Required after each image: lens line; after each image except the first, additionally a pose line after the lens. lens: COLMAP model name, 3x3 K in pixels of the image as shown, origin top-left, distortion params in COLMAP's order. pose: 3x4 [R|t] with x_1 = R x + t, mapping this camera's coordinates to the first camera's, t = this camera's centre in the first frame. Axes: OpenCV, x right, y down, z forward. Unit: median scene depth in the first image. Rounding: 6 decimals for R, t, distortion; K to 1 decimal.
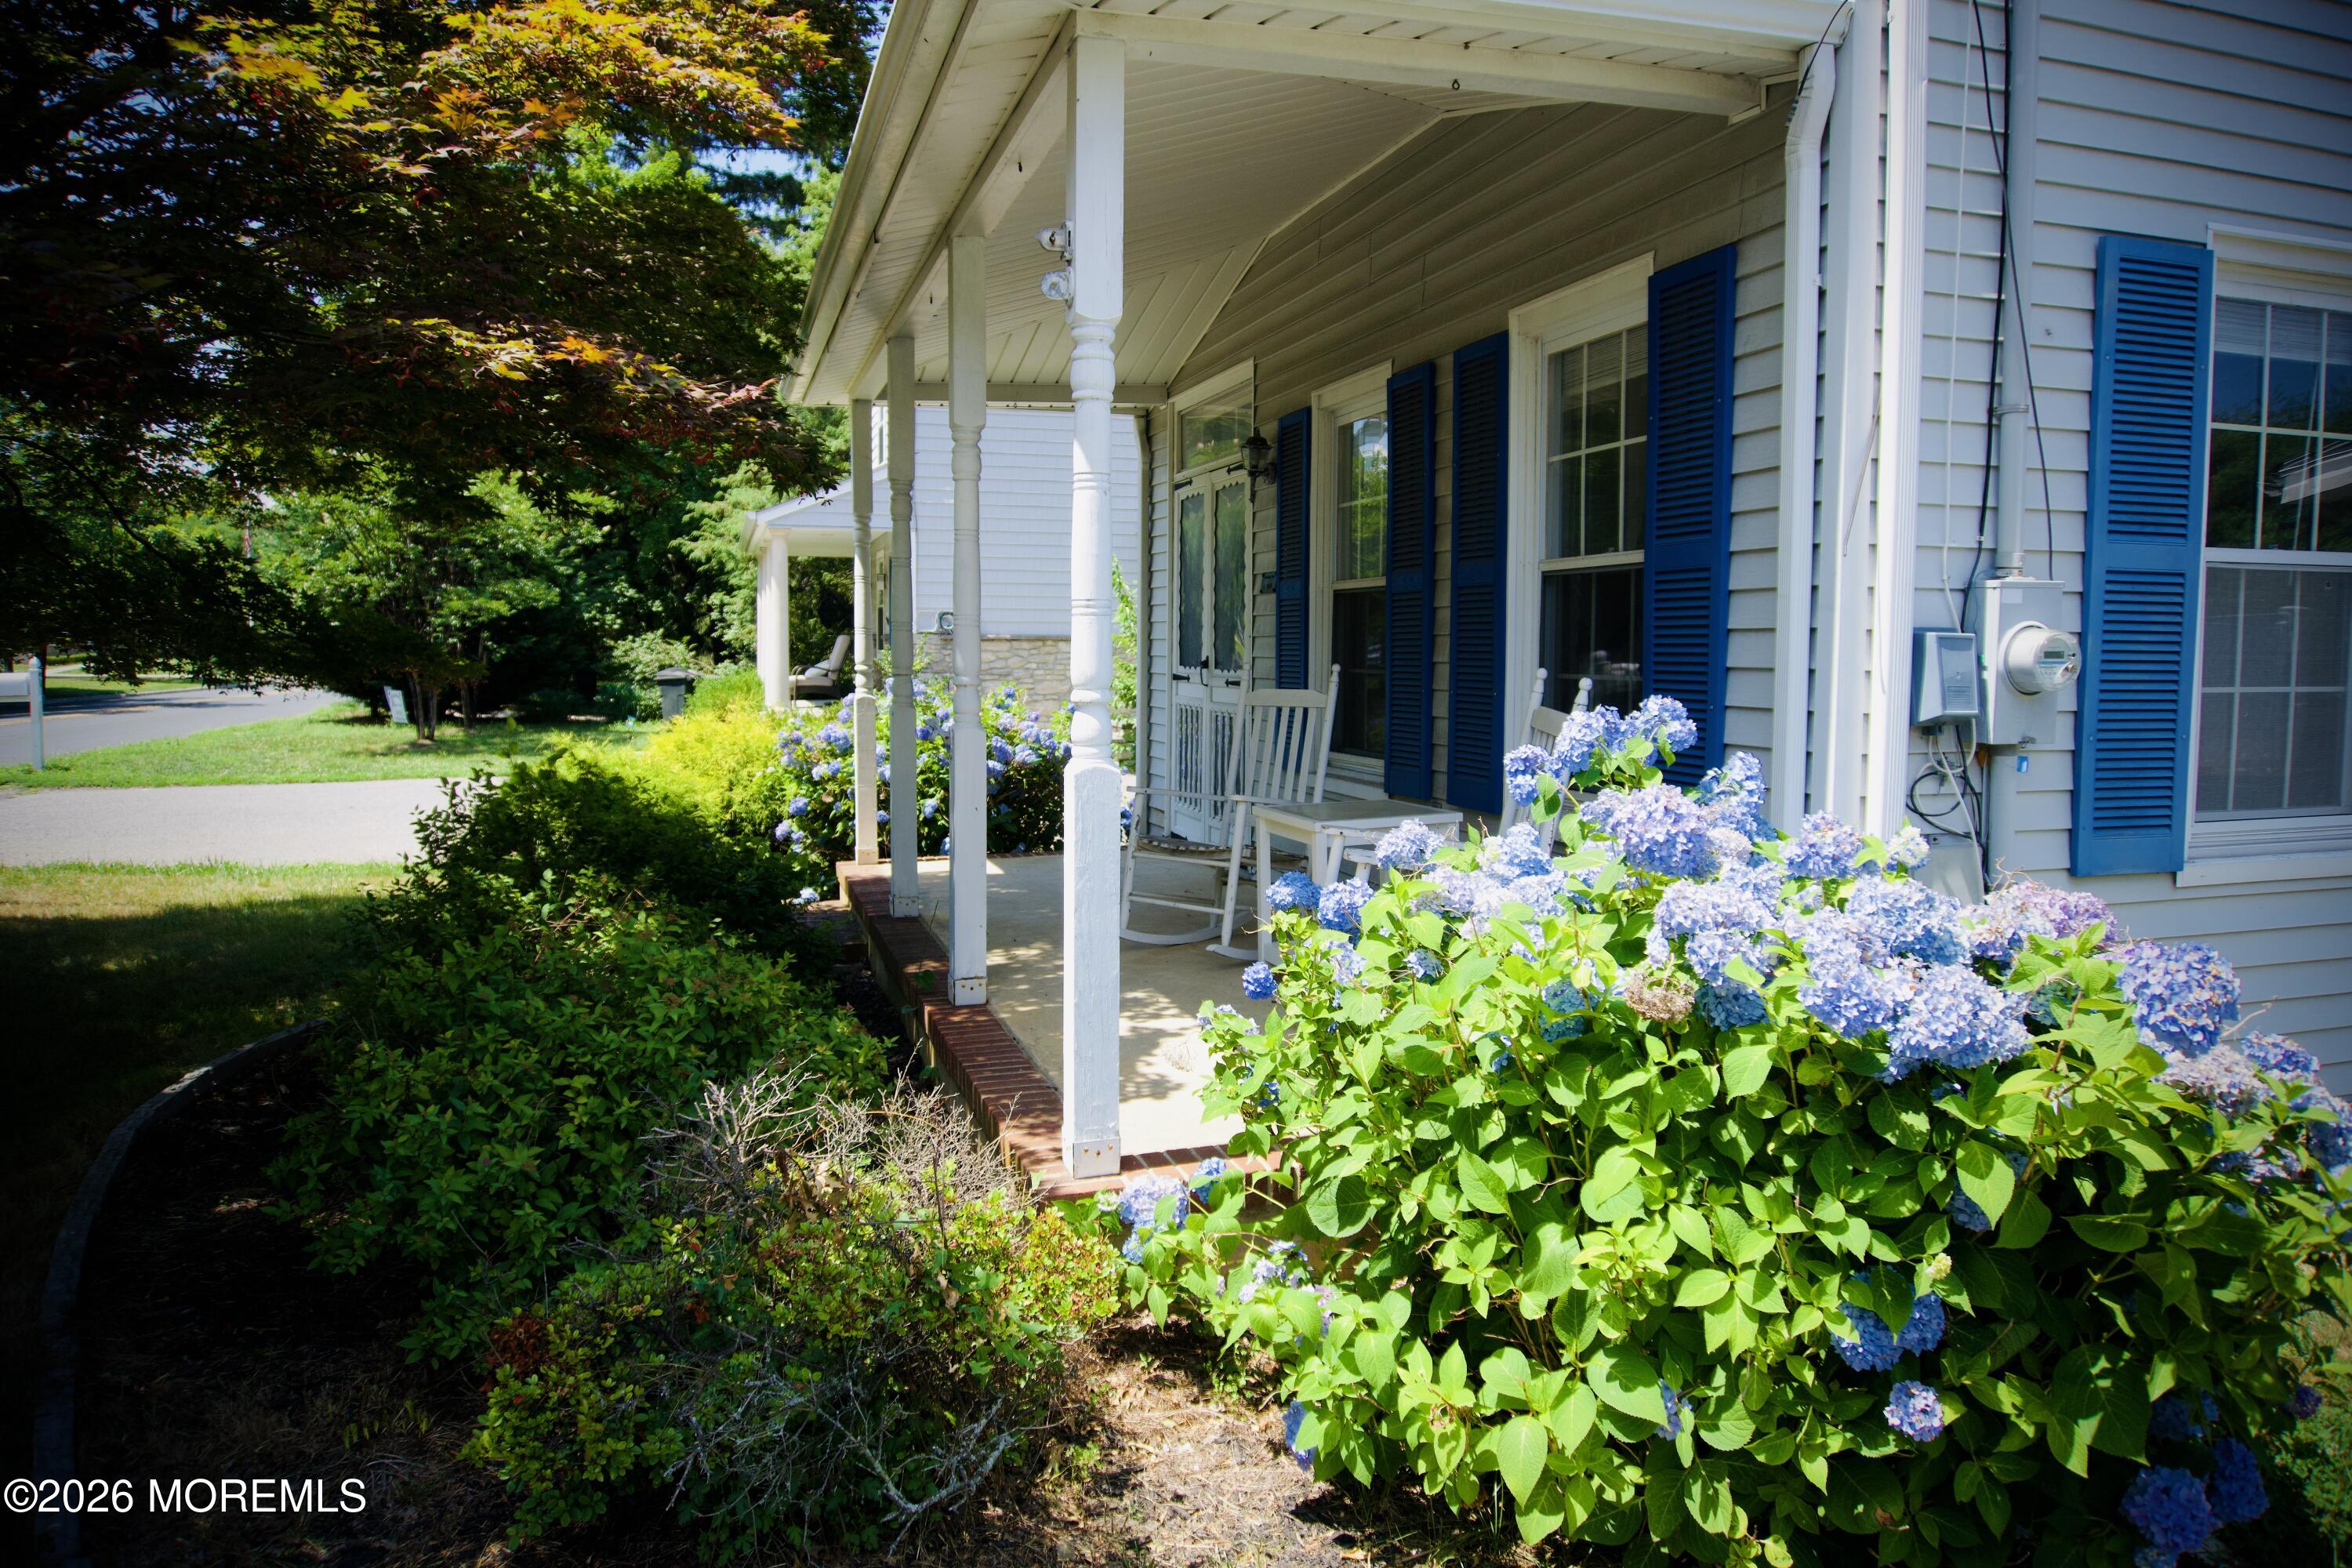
lens RADIAL K [[1604.4, 0, 1176.0], [0, 1604.4, 784.0], [0, 0, 1]] dist [-0.000863, -0.000335]
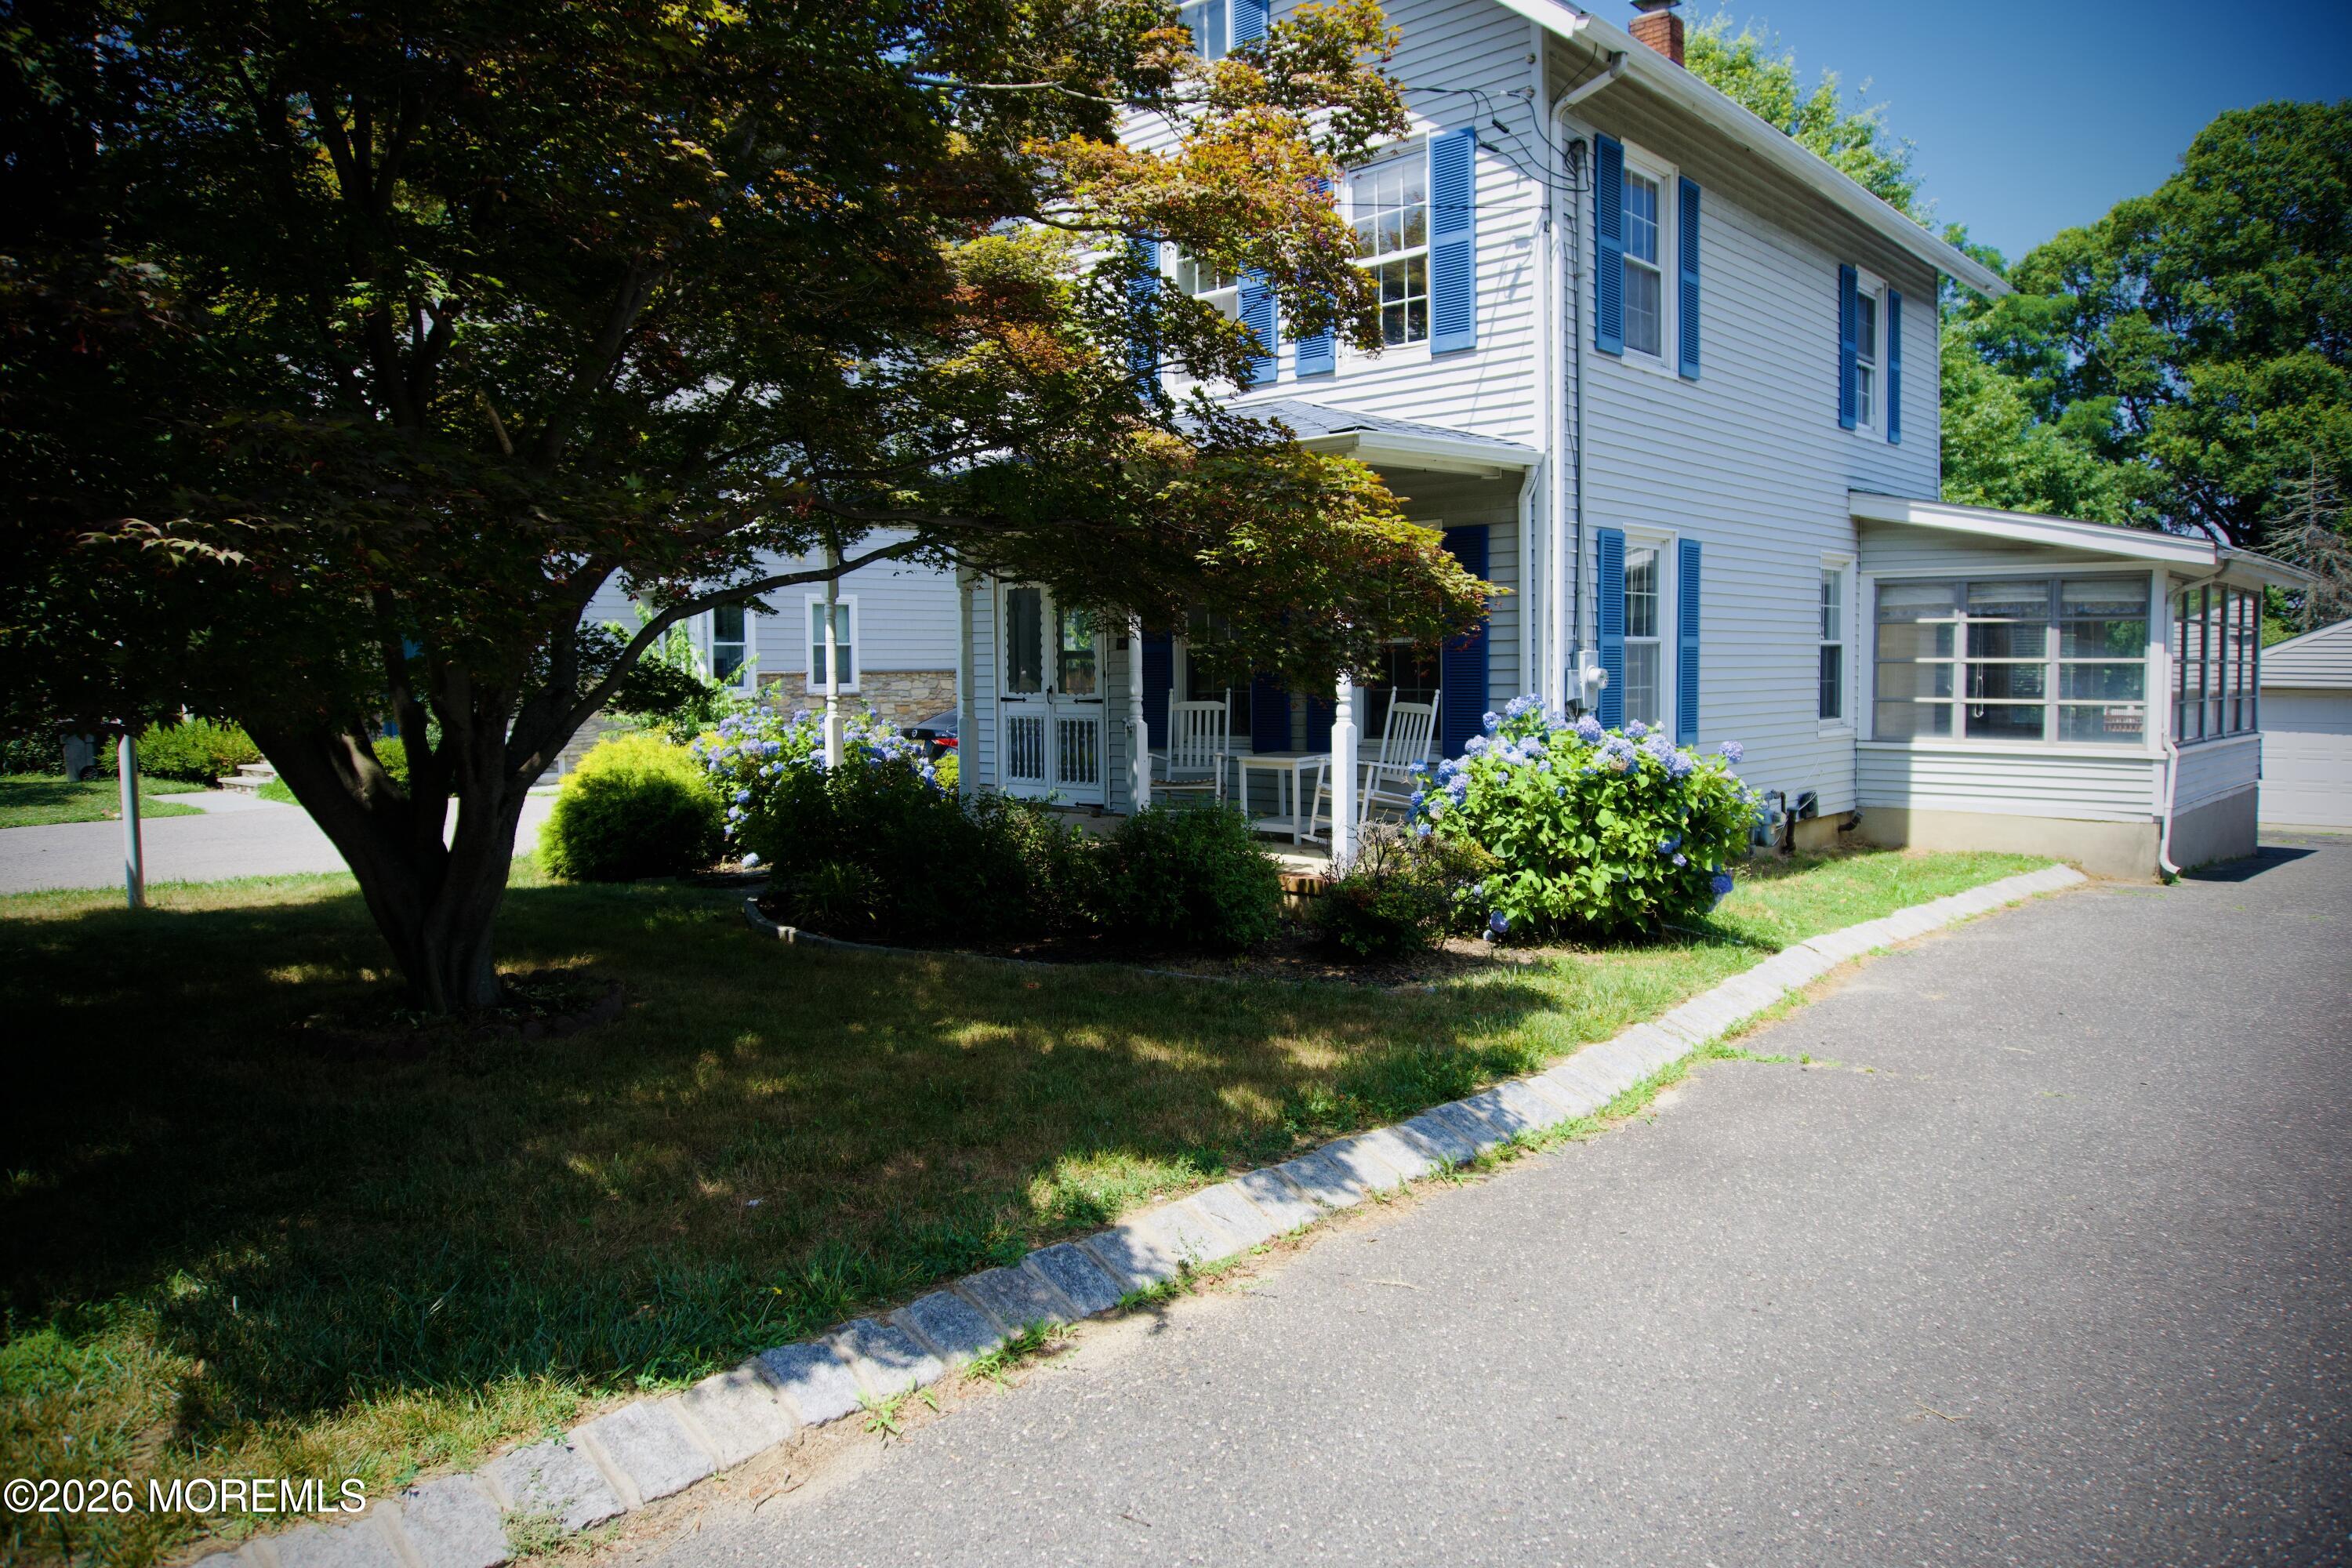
lens RADIAL K [[1604.4, 0, 1176.0], [0, 1604.4, 784.0], [0, 0, 1]] dist [-0.000863, -0.000335]
pose [[0.854525, -0.051008, 0.516899, -2.508890], [0.055972, 0.998414, 0.005992, 0.085960], [-0.516385, 0.023812, 0.856025, -1.703094]]
